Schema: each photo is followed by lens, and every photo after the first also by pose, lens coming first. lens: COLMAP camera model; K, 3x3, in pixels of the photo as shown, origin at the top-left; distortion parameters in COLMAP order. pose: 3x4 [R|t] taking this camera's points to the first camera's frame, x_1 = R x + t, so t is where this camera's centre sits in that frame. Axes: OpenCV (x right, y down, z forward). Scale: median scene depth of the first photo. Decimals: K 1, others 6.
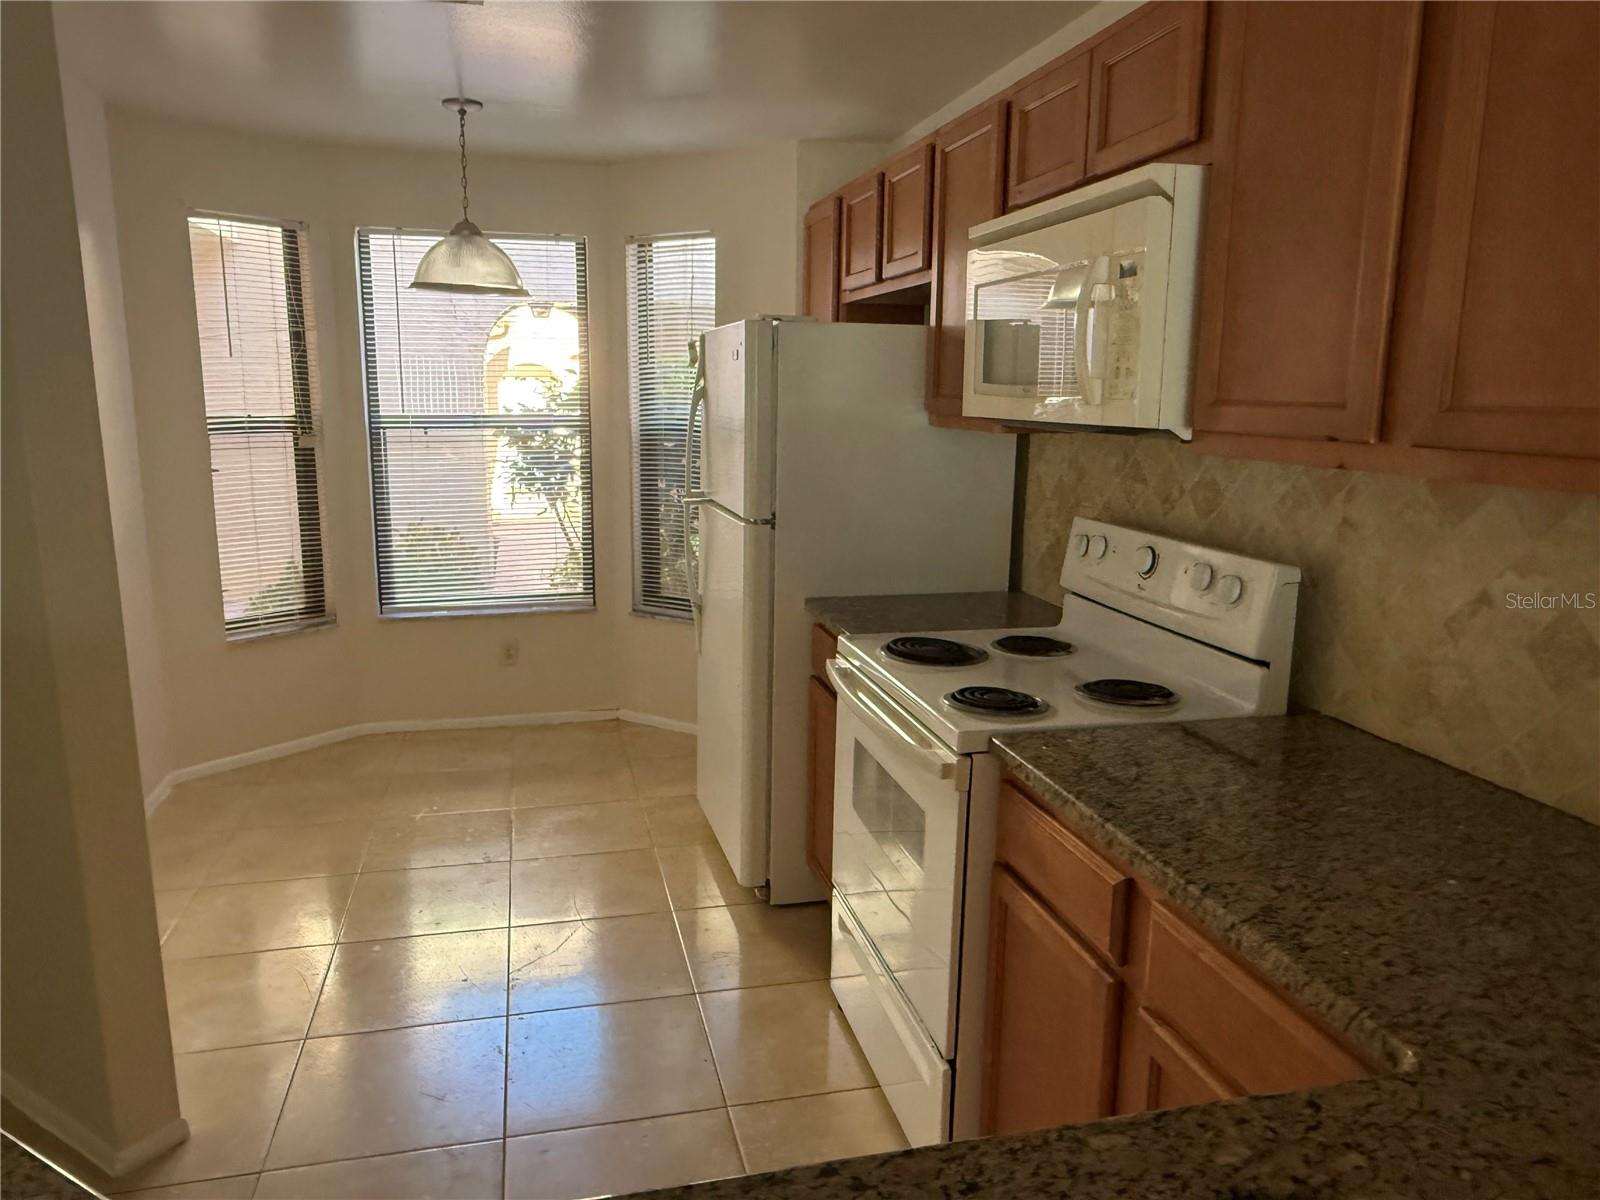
lens RADIAL K [[1118.8, 0, 789.5], [0, 1118.8, 600.1], [0, 0, 1]] dist [0.039852, -0.036582]
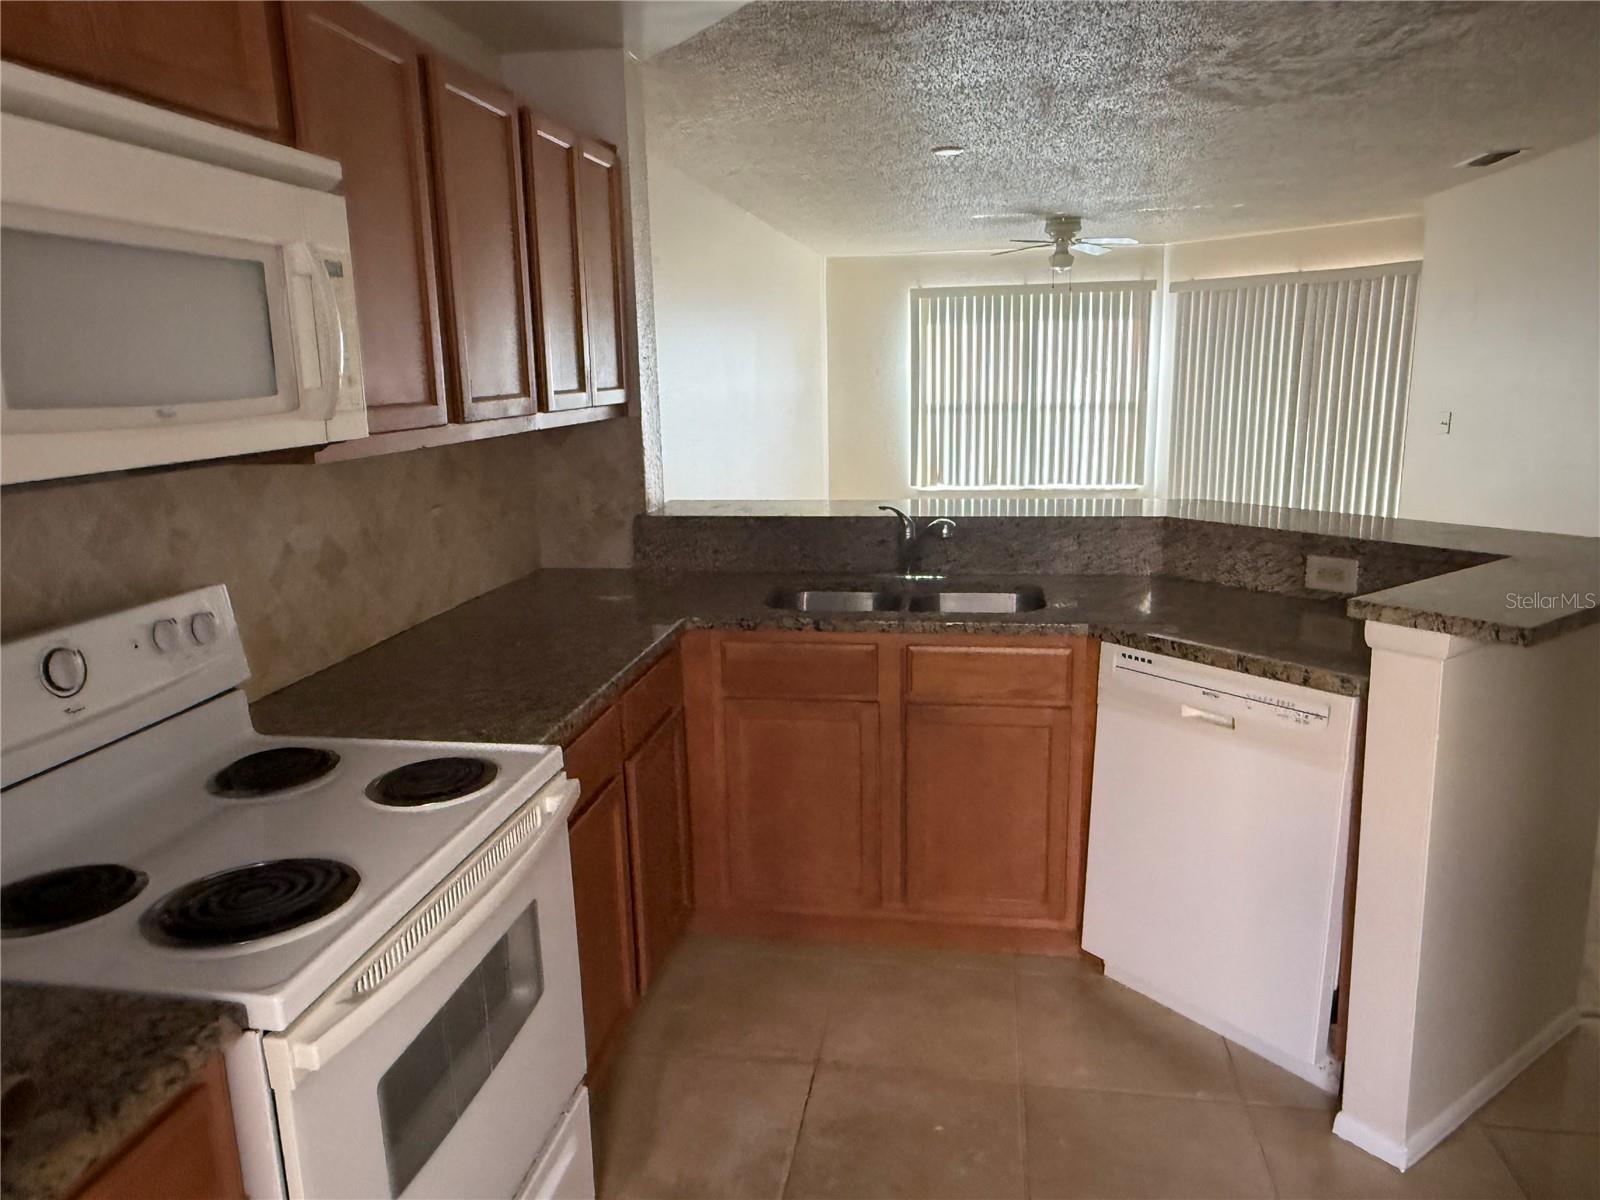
lens RADIAL K [[1118.8, 0, 798.2], [0, 1118.8, 595.4], [0, 0, 1]] dist [0.039852, -0.036582]
pose [[-0.922957, -0.064896, 0.379394, -0.396708], [0.087155, 0.924847, 0.370218, -0.341435], [-0.374907, 0.374761, -0.847938, 1.667225]]
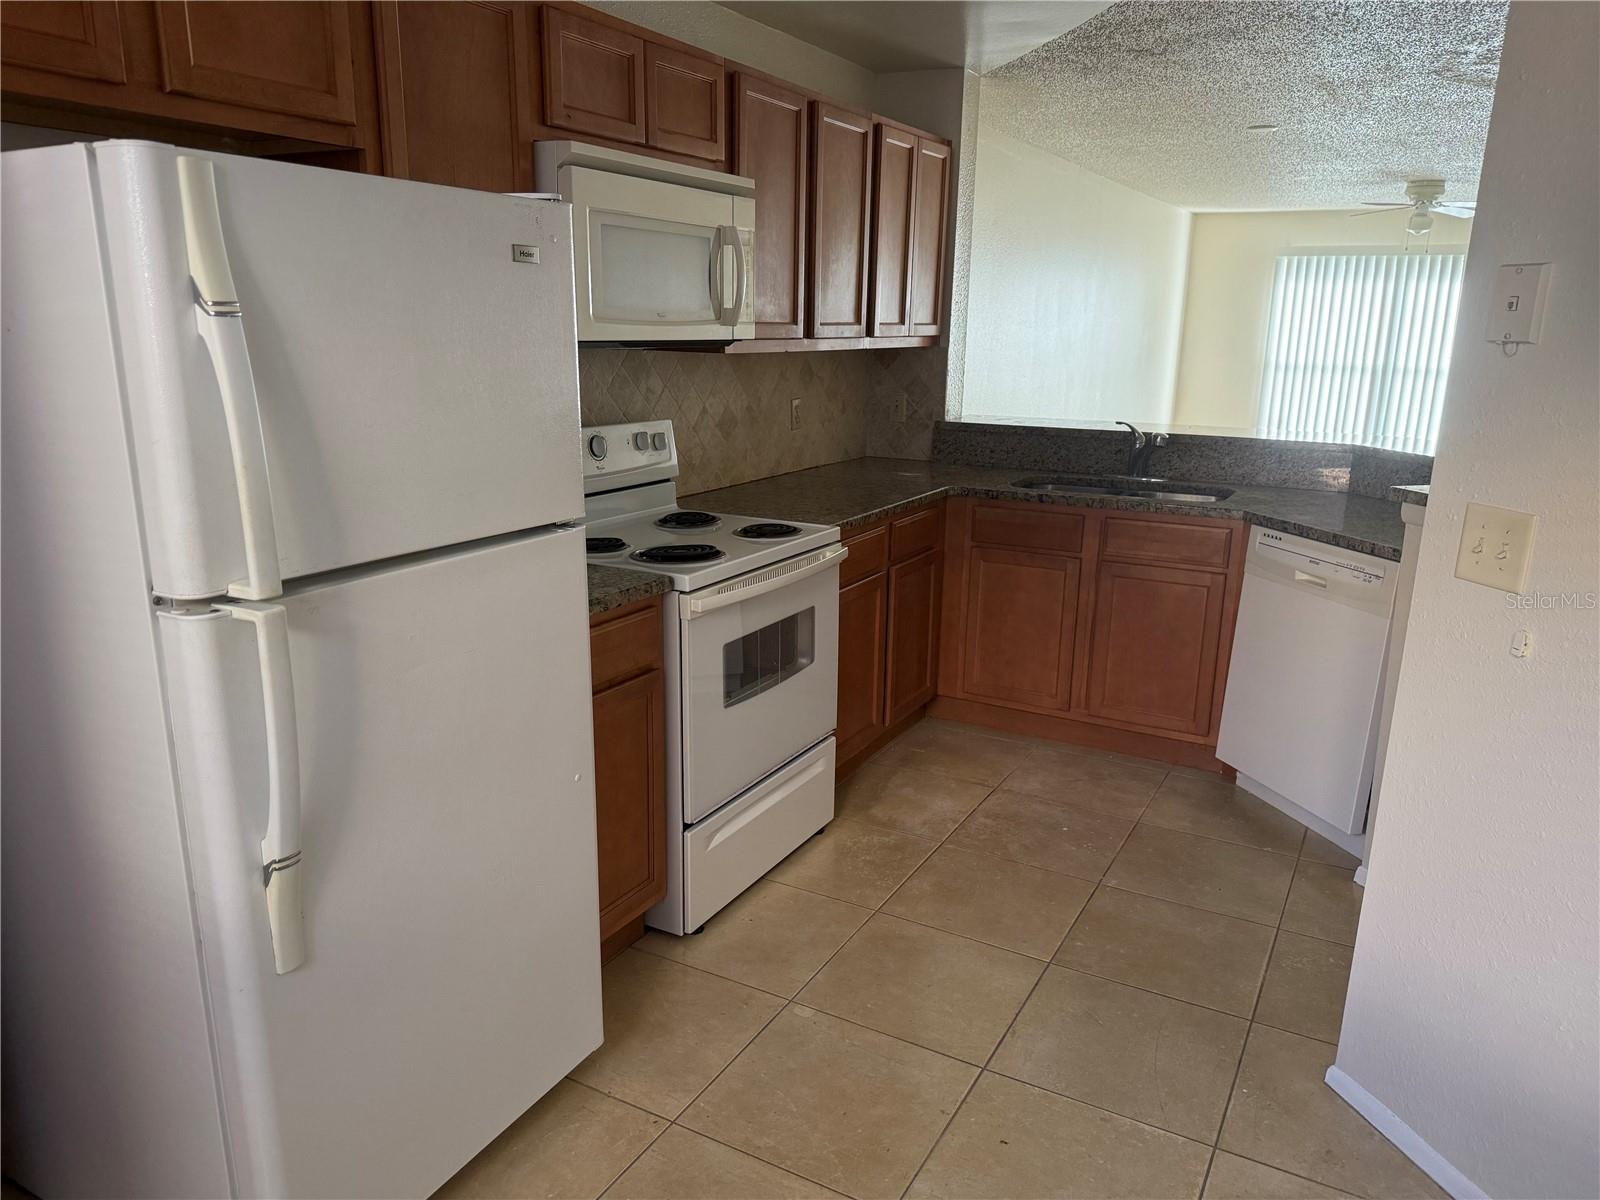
lens RADIAL K [[1118.8, 0, 792.2], [0, 1118.8, 612.7], [0, 0, 1]] dist [0.039852, -0.036582]
pose [[-0.738253, -0.187091, 0.648058, -0.882554], [0.107226, 0.915996, 0.386593, -0.408175], [-0.665946, 0.354893, -0.656176, 2.139238]]
